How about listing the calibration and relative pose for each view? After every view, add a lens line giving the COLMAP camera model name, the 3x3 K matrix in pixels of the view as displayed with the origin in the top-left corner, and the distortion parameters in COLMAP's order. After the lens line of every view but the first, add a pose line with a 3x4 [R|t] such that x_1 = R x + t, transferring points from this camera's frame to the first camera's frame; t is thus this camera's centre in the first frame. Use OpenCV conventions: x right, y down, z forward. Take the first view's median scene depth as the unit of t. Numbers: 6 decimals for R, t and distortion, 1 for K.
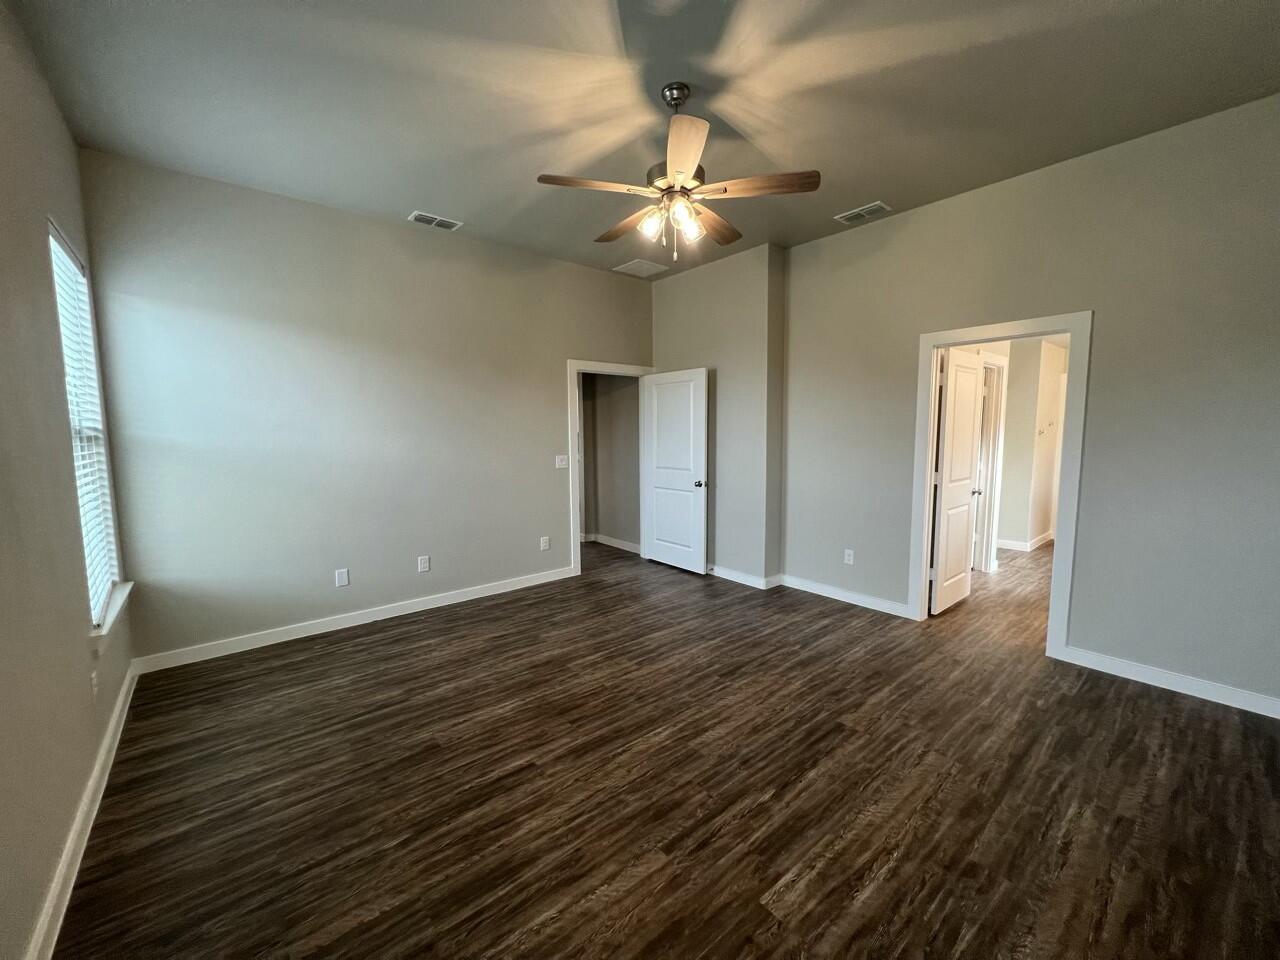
lens RADIAL K [[511.5, 0, 637.0], [0, 511.5, 477.0], [0, 0, 1]] dist [0.000135, -0.000682]
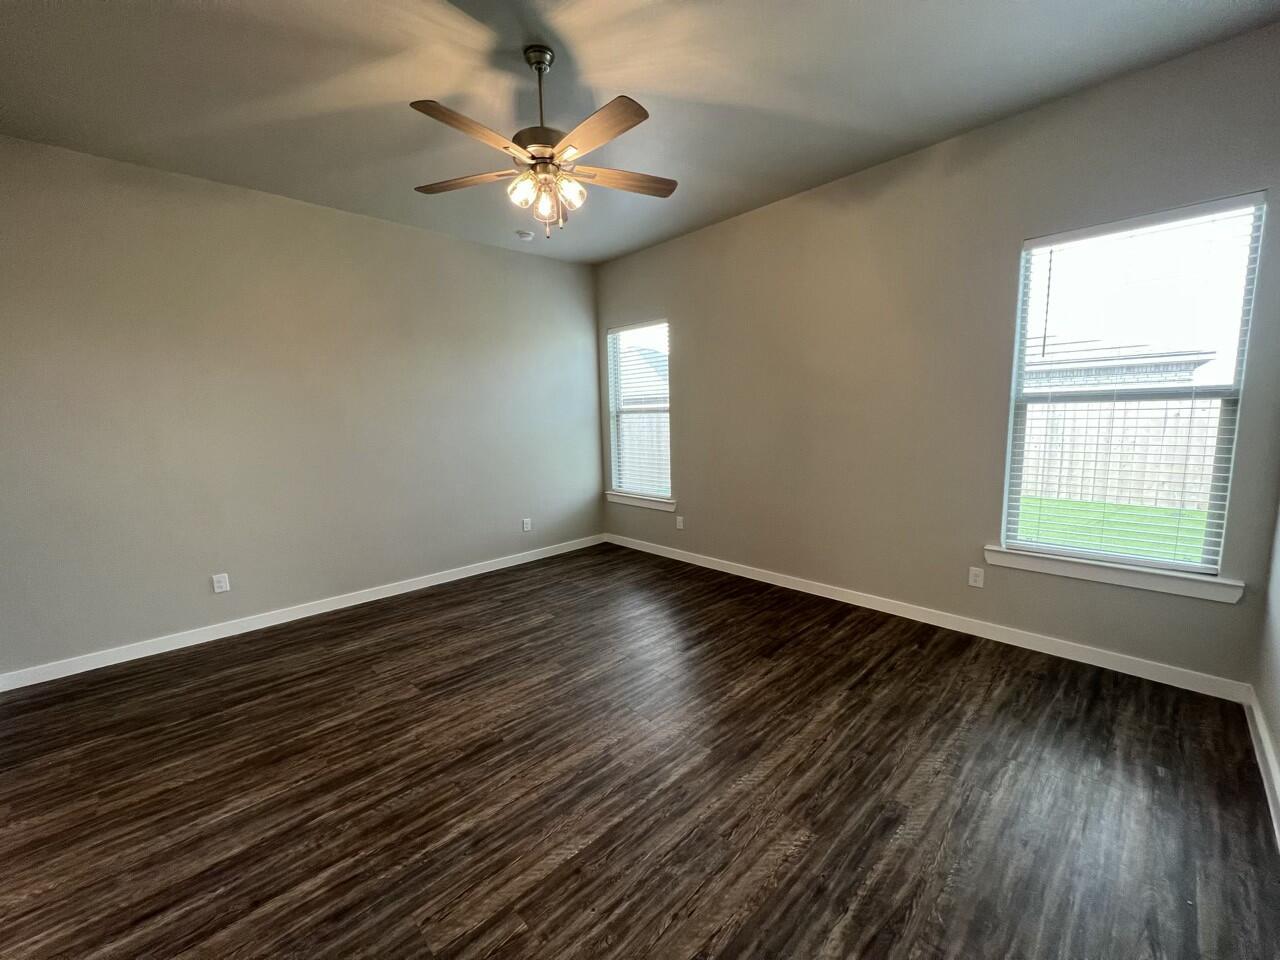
lens RADIAL K [[511.5, 0, 647.6], [0, 511.5, 474.8], [0, 0, 1]] dist [0.000135, -0.000682]
pose [[-0.995753, 0.043185, -0.081307, -0.011132], [0.025144, 0.977149, 0.211064, -0.154784], [0.088564, 0.208124, -0.974085, 1.678021]]
